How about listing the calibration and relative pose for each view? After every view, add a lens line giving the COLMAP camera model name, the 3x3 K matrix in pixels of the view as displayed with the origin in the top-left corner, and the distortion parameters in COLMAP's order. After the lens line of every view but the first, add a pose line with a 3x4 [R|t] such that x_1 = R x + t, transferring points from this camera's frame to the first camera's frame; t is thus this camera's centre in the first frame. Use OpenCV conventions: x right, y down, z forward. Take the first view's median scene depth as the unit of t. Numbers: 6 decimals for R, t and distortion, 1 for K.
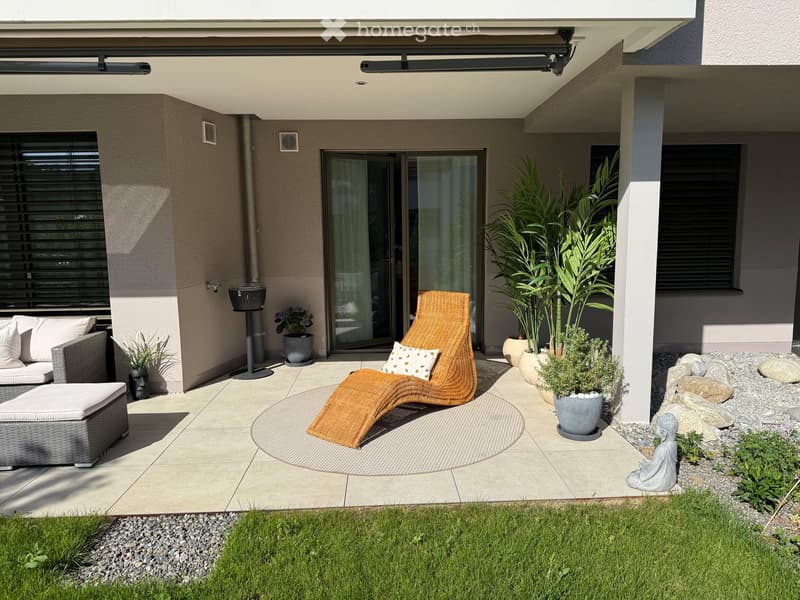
lens RADIAL K [[571.7, 0, 400.1], [0, 571.7, 300.7], [0, 0, 1]] dist [0.060618, -0.089745]
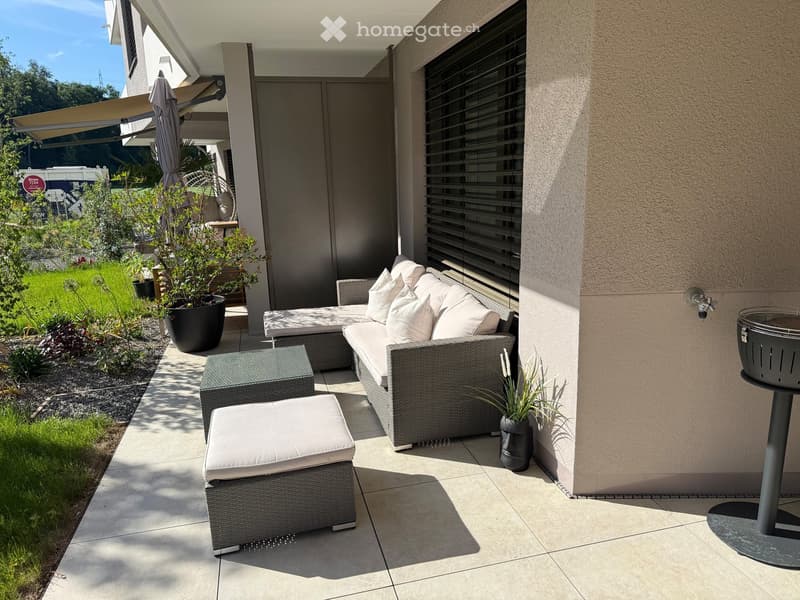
lens RADIAL K [[571.7, 0, 401.6], [0, 571.7, 297.1], [0, 0, 1]] dist [0.060618, -0.089745]
pose [[0.206897, 0.218711, -0.953603, 0.040029], [-0.102717, 0.974162, 0.201141, -0.101693], [0.972956, 0.056336, 0.224016, 0.761145]]
